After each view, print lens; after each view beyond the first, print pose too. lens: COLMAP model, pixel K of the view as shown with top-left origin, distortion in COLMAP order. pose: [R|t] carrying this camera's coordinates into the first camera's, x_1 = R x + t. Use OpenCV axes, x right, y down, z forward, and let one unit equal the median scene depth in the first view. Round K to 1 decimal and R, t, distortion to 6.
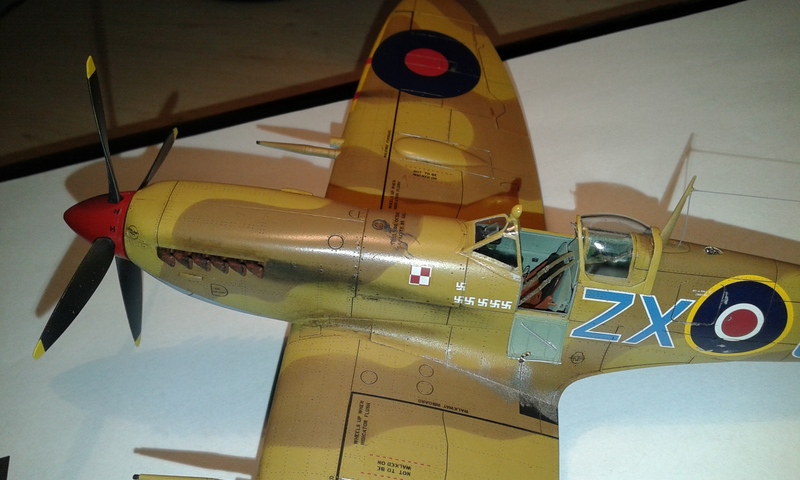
lens RADIAL K [[758.4, 0, 400.3], [0, 758.4, 234.4], [0, 0, 1]] dist [0.041644, 0.000000]
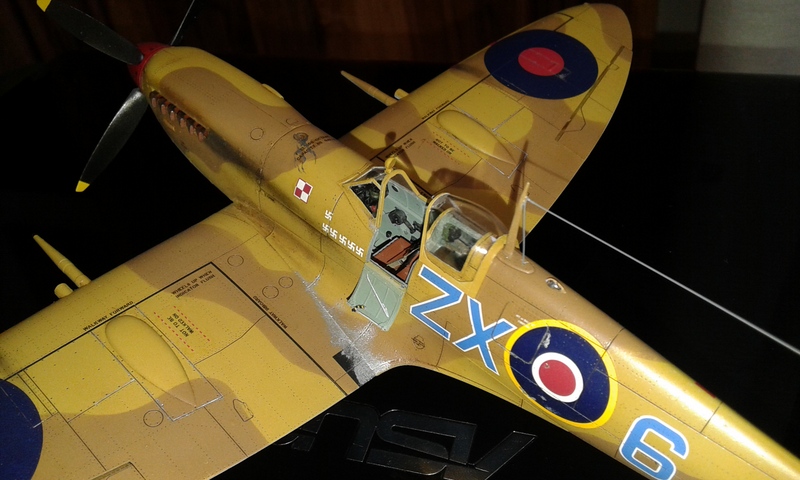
lens RADIAL K [[758.4, 0, 398.1], [0, 758.4, 241.0], [0, 0, 1]] dist [0.041644, 0.000000]
pose [[0.795105, 0.396864, -0.458592, 0.634013], [-0.416360, 0.907012, 0.063041, -0.003981], [0.440967, 0.140815, 0.886408, 0.128811]]
